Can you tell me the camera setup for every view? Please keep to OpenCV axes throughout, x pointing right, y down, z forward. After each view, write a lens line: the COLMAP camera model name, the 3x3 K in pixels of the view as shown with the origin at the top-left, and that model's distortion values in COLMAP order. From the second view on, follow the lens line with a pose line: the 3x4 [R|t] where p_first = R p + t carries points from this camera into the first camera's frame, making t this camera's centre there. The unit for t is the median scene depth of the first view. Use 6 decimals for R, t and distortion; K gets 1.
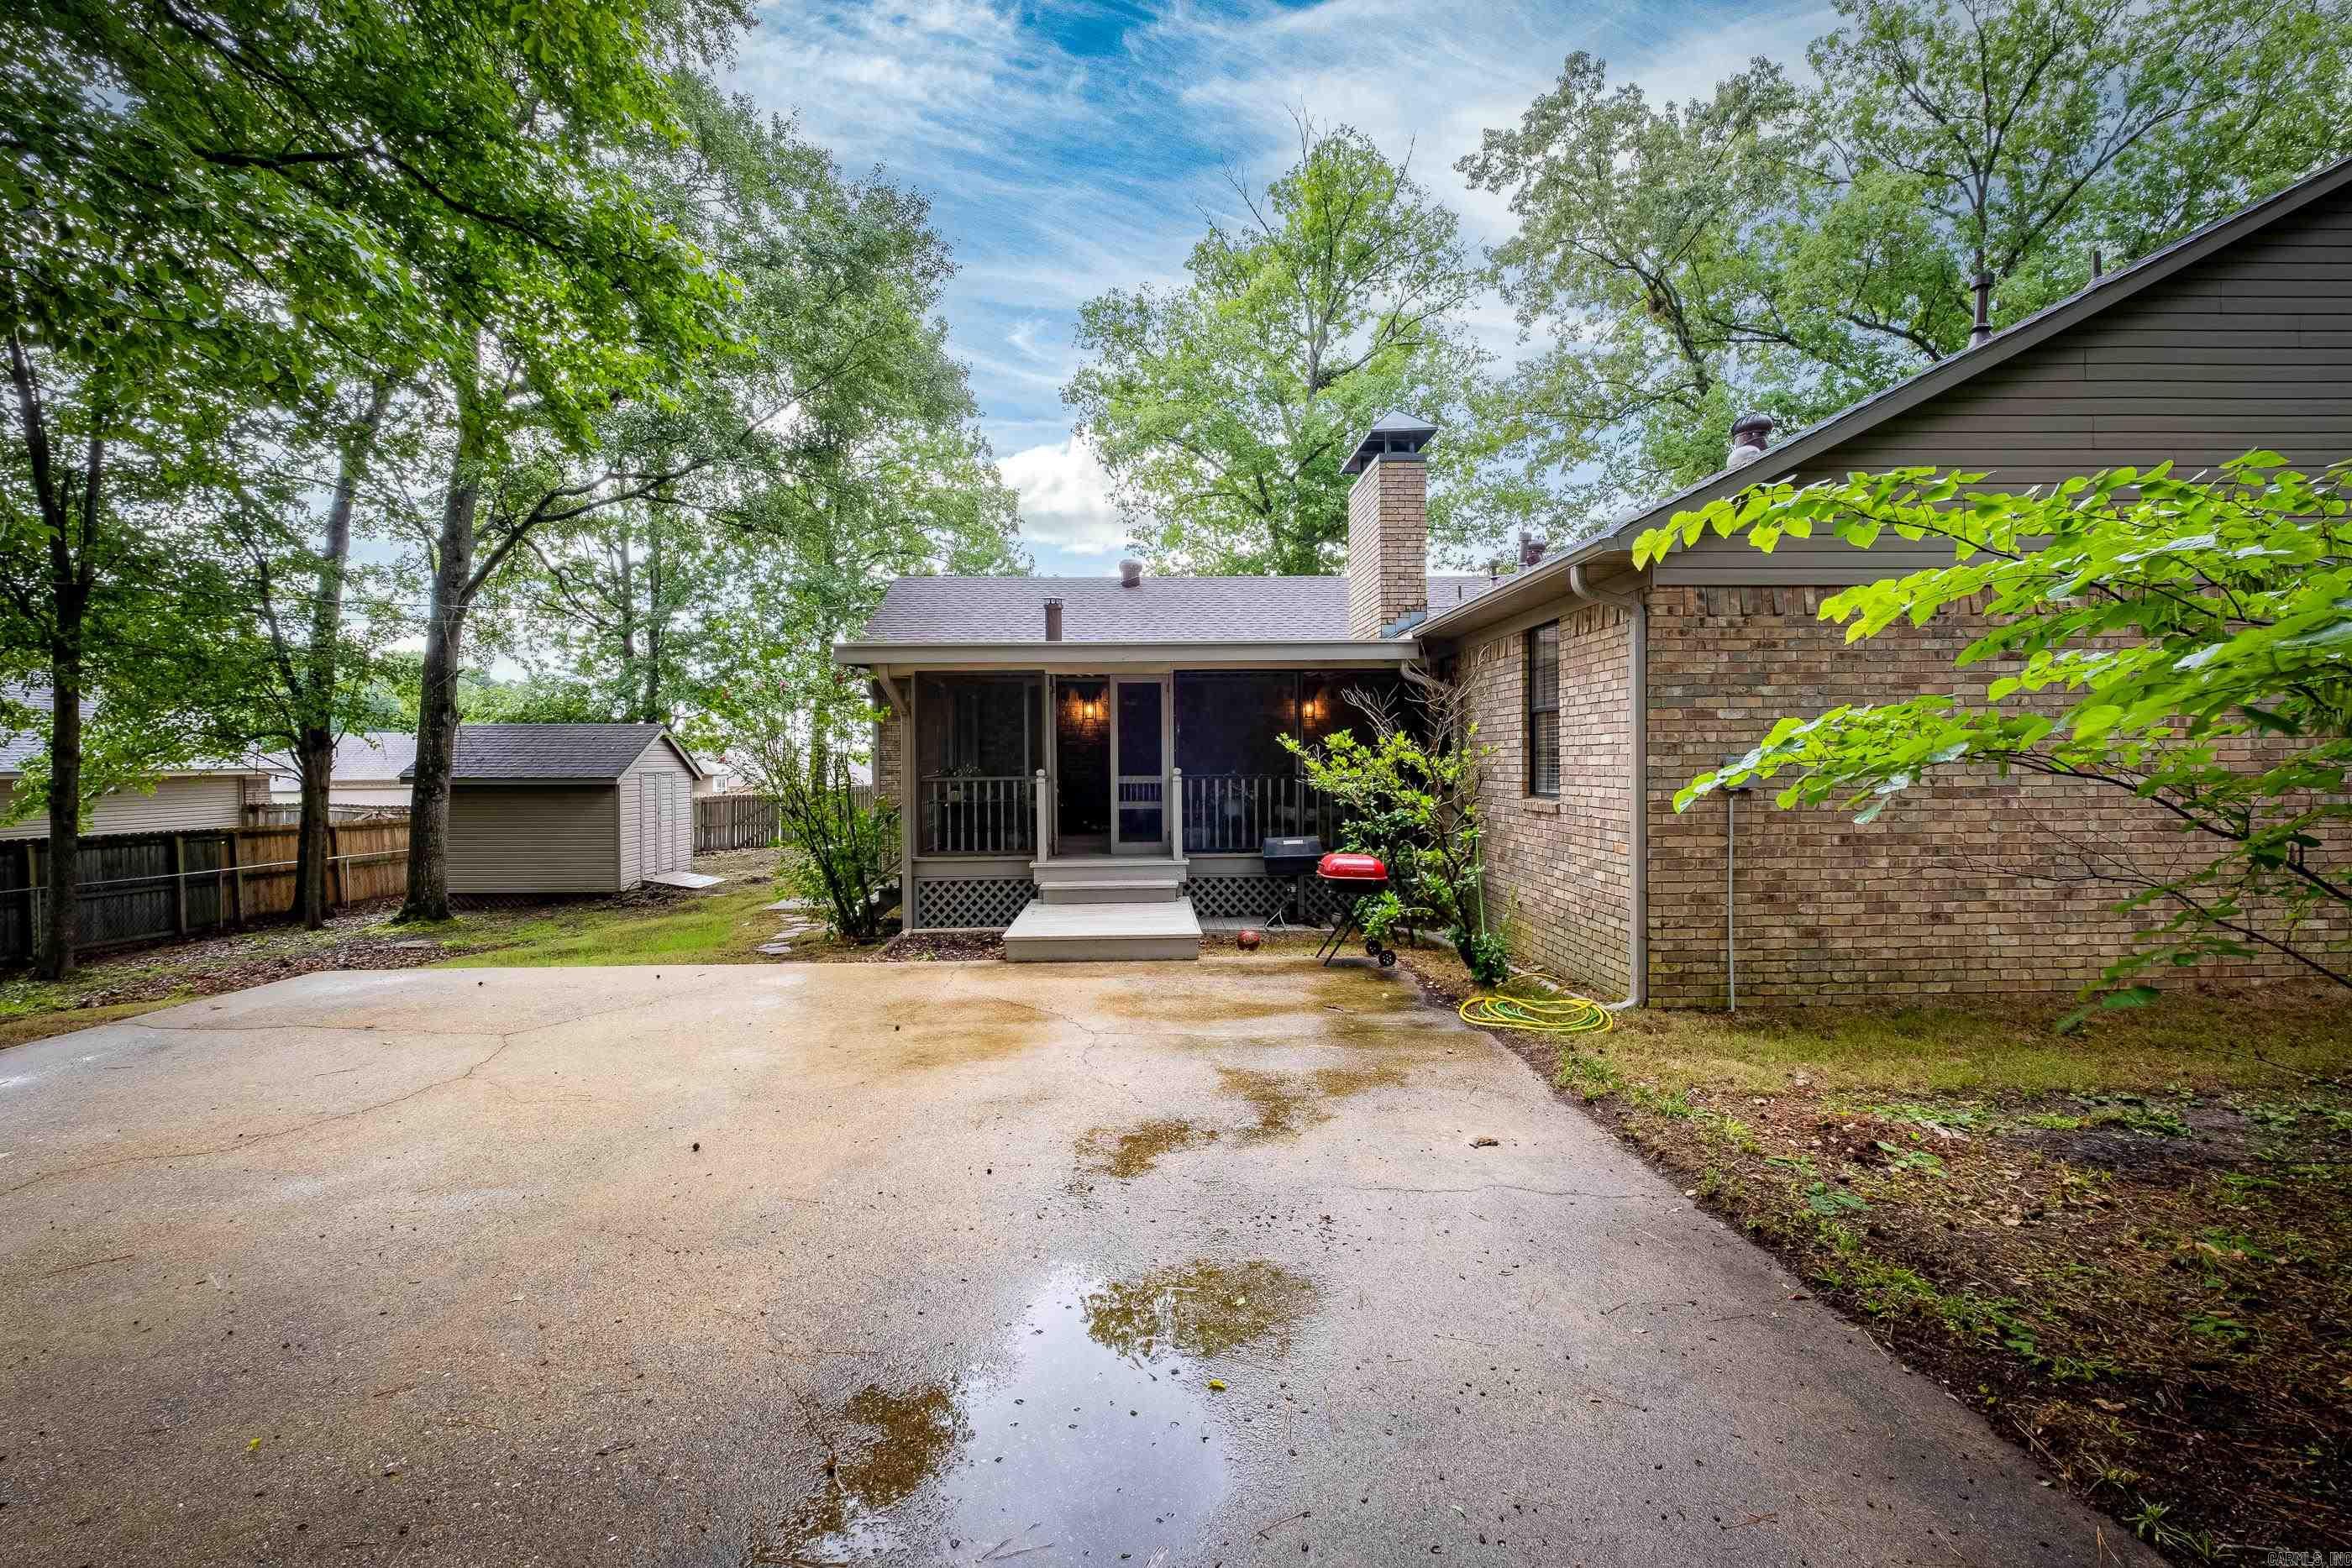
lens RADIAL K [[1036.0, 0, 1176.0], [0, 1036.0, 784.0], [0, 0, 1]] dist [-0.000901, -0.000254]
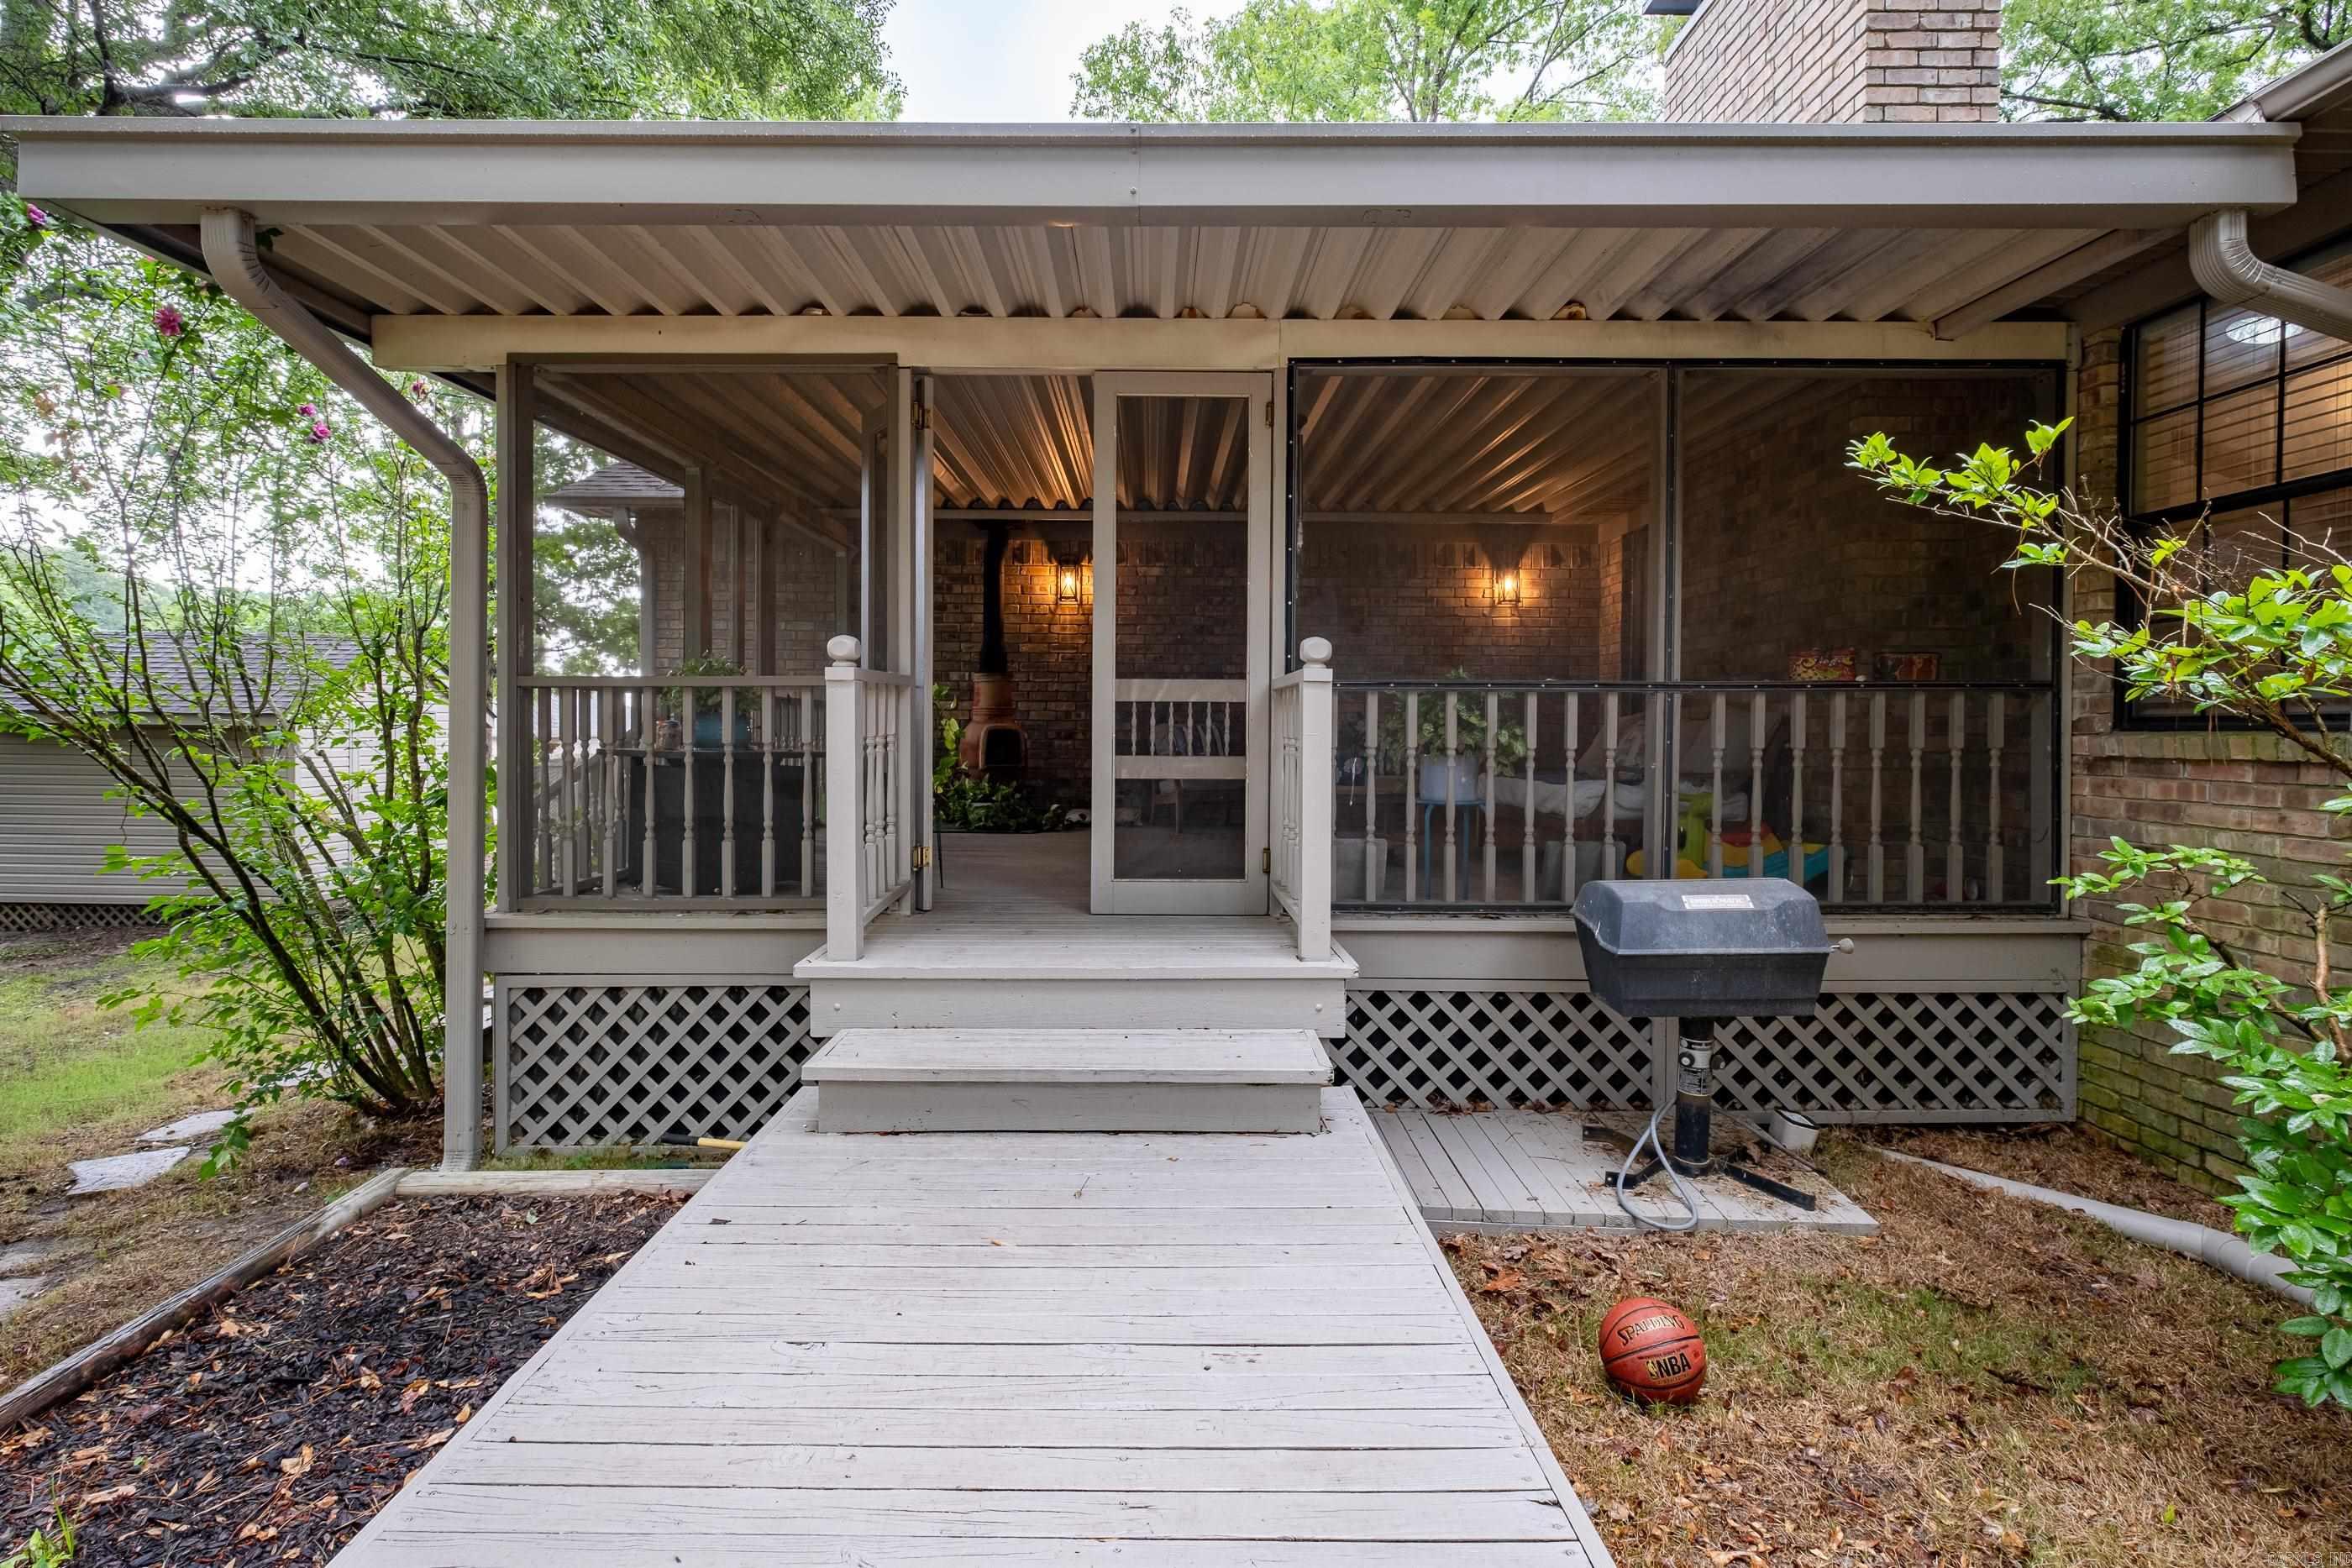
lens RADIAL K [[1066.2, 0, 1147.2], [0, 1066.2, 756.7], [0, 0, 1]] dist [-0.001942, -0.000327]
pose [[0.999022, 0.014880, -0.041628, -0.030928], [-0.014903, 0.999889, -0.000240, 0.017478], [0.041619, 0.000860, 0.999133, 0.661158]]
